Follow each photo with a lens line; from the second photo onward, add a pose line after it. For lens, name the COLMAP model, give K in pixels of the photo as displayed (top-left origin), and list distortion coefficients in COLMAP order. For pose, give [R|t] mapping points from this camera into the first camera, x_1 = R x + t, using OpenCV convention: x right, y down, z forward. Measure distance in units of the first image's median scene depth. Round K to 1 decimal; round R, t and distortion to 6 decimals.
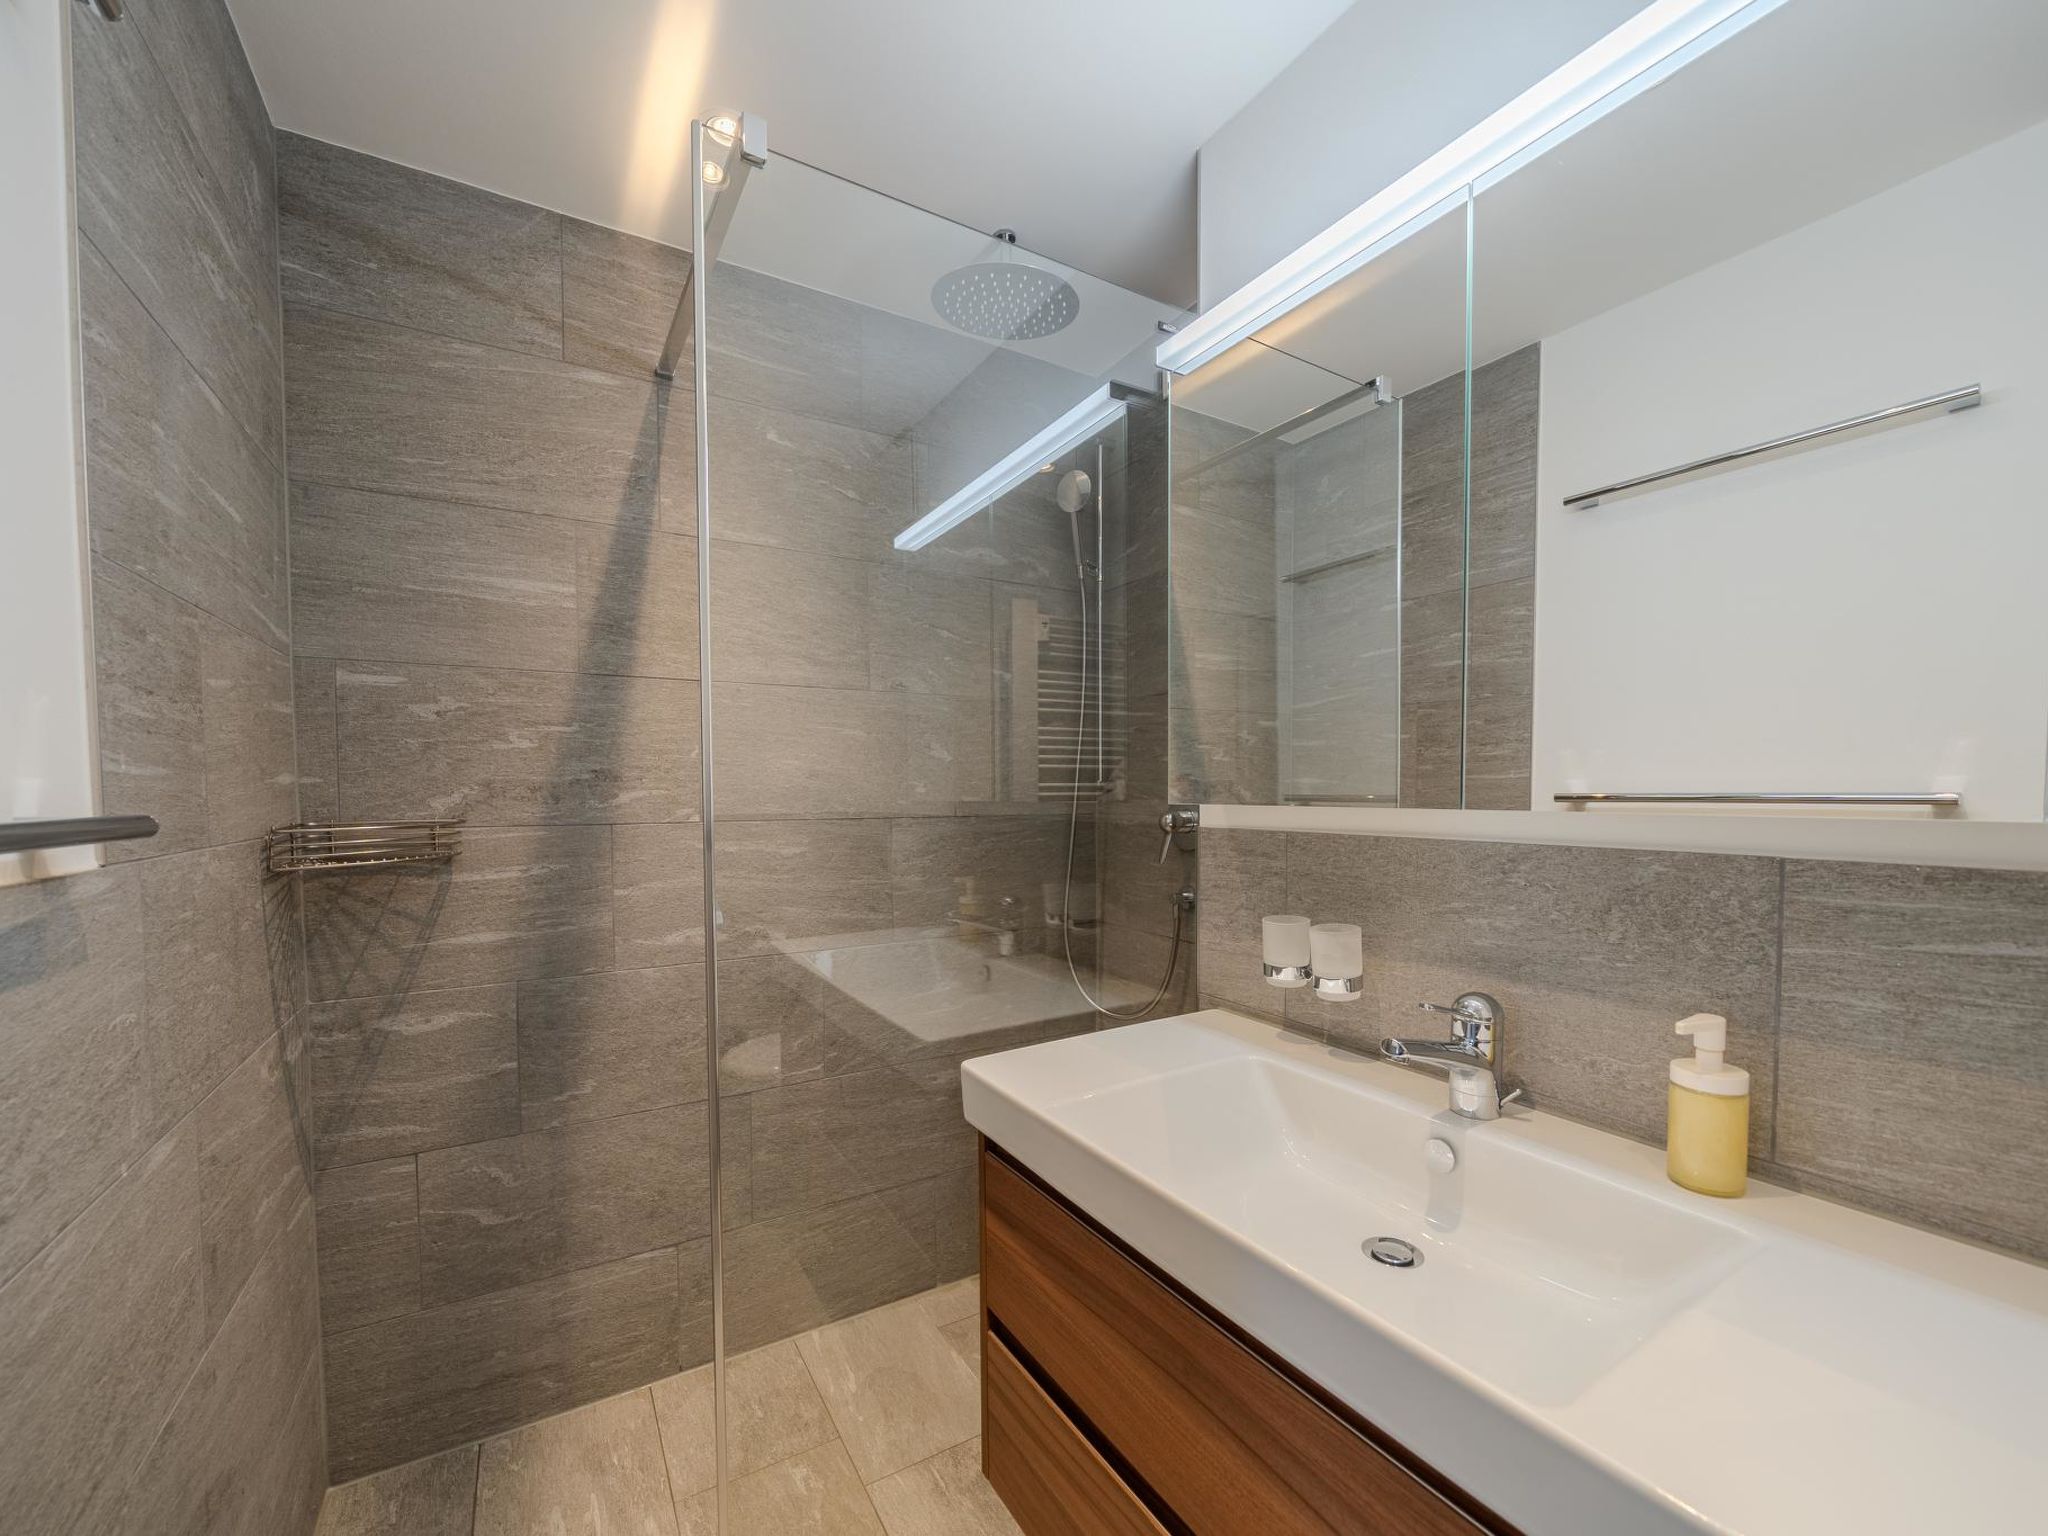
lens RADIAL K [[818.2, 0, 1025.3], [0, 818.2, 821.6], [0, 0, 1]] dist [-0.000725, -0.002791]
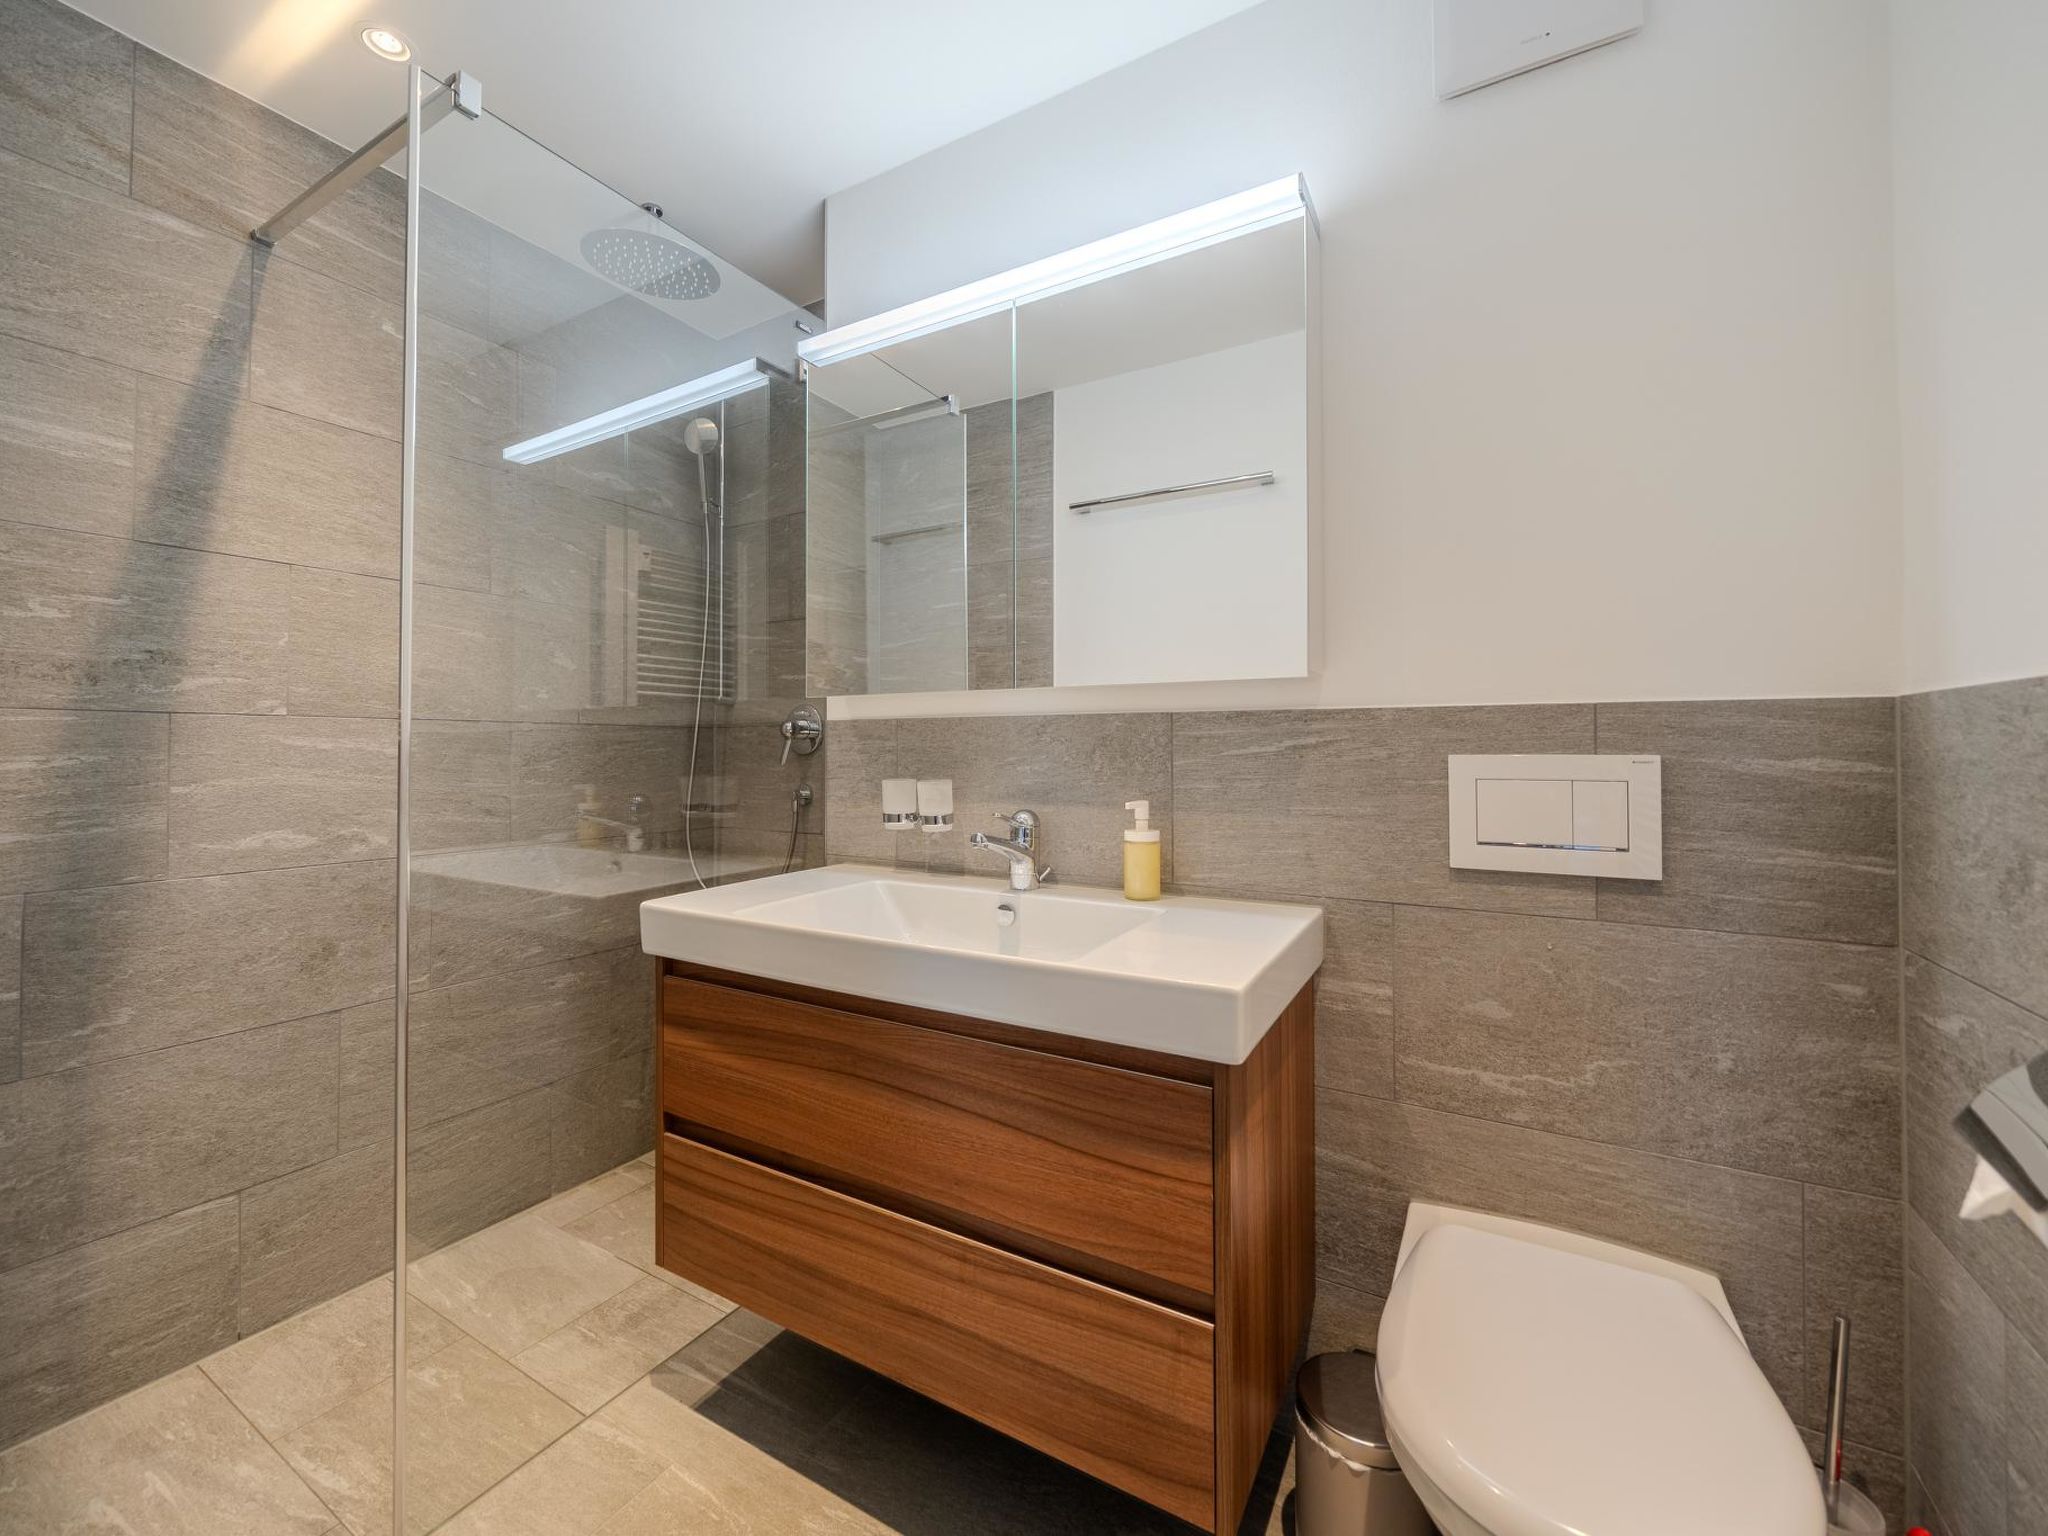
lens RADIAL K [[825.5, 0, 998.5], [0, 825.5, 737.0], [0, 0, 1]] dist [-0.004045, -0.000259]
pose [[0.884255, 0.010559, 0.466884, -0.131053], [0.015123, 0.998573, -0.051225, 0.091991], [-0.466759, 0.052356, 0.882834, -0.213481]]
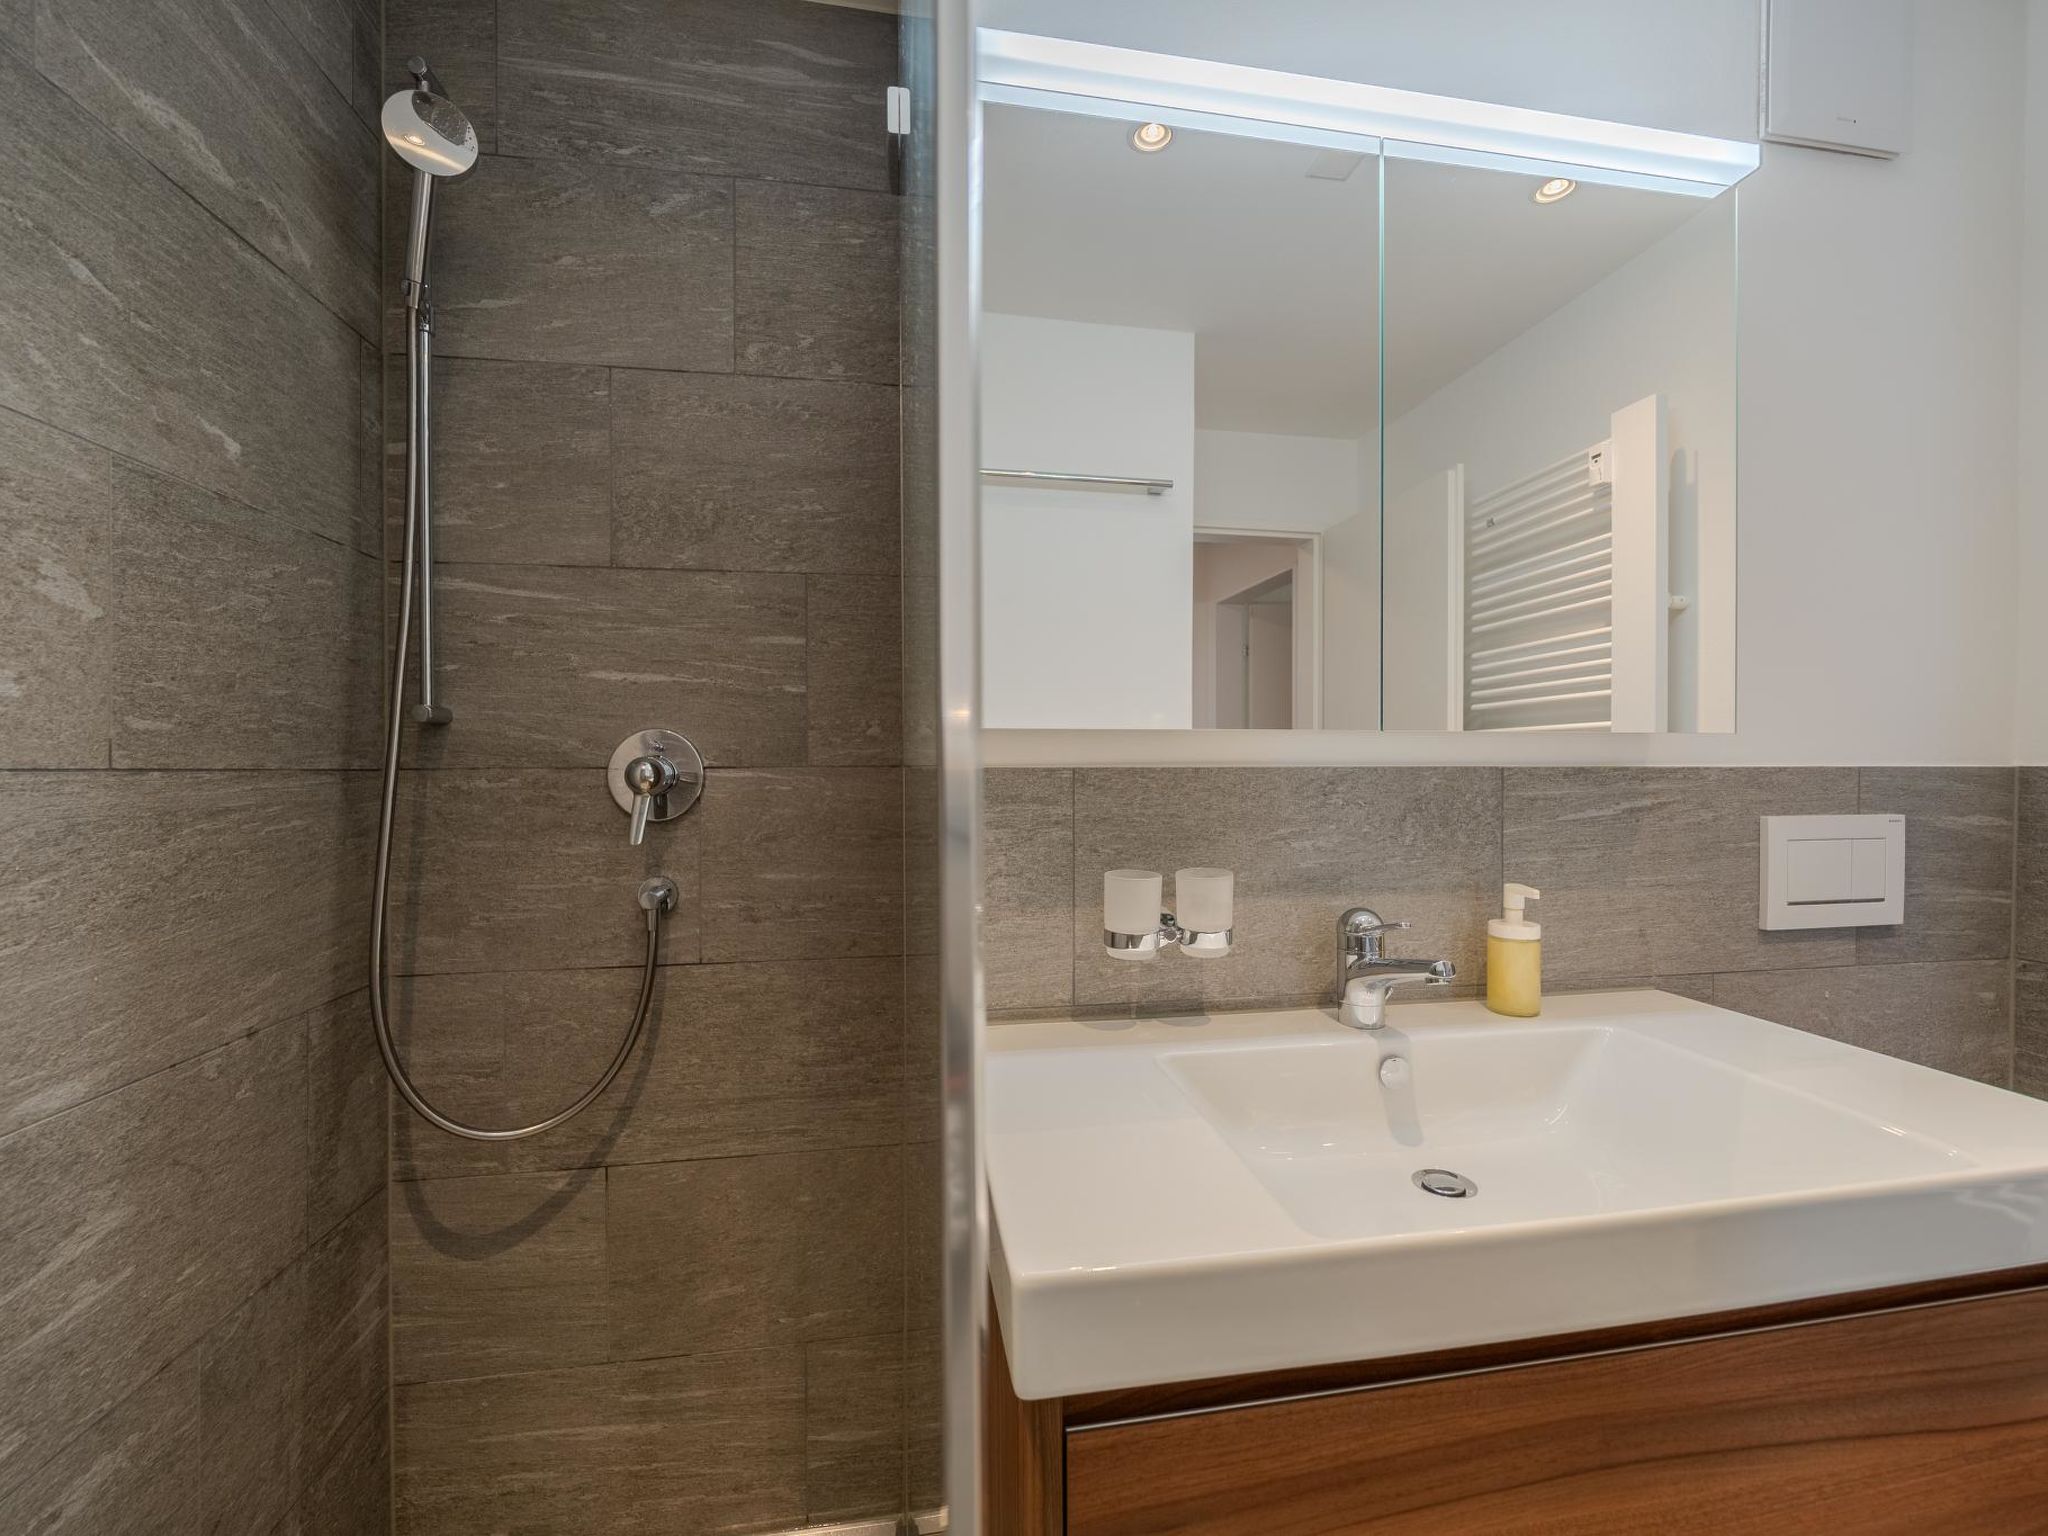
lens RADIAL K [[839.5, 0, 1028.9], [0, 839.5, 775.1], [0, 0, 1]] dist [-0.002873, -0.000147]
pose [[0.373330, -0.004504, 0.927688, -0.364367], [0.037771, 0.999233, -0.010348, 0.020944], [-0.926929, 0.038903, 0.373214, 0.597547]]
